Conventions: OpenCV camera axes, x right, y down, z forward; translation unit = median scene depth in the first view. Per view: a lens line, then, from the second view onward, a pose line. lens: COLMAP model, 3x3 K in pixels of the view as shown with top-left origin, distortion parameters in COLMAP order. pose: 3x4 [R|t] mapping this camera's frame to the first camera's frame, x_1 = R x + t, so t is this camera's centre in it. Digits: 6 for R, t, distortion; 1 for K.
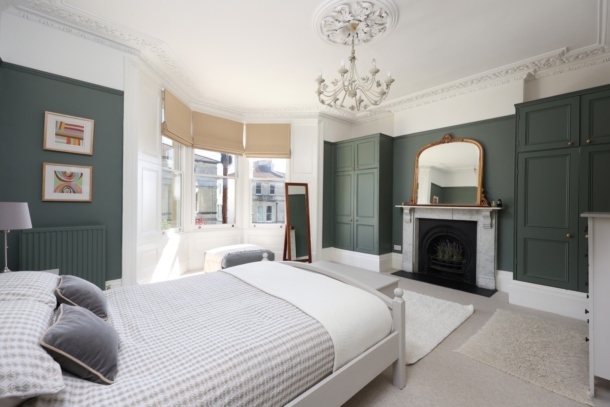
lens RADIAL K [[259.6, 0, 305.0], [0, 259.6, 203.5], [0, 0, 1]] dist [0.000186, 0.000017]
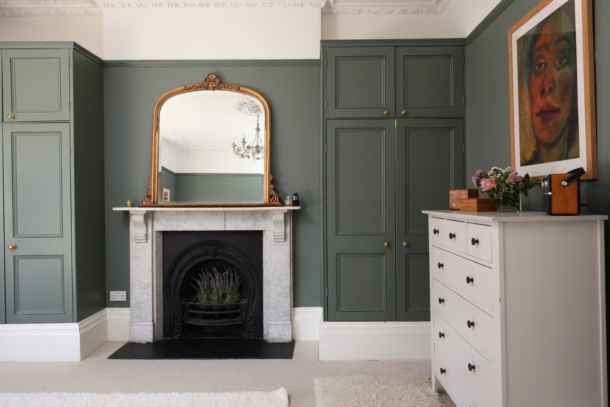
lens RADIAL K [[422.4, 0, 305.0], [0, 422.4, 203.5], [0, 0, 1]] dist [0.009619, -0.000428]
pose [[0.671230, -0.021325, 0.740942, 0.018931], [0.017713, 0.999762, 0.012728, -0.003675], [-0.741037, 0.004581, 0.671448, 0.280515]]
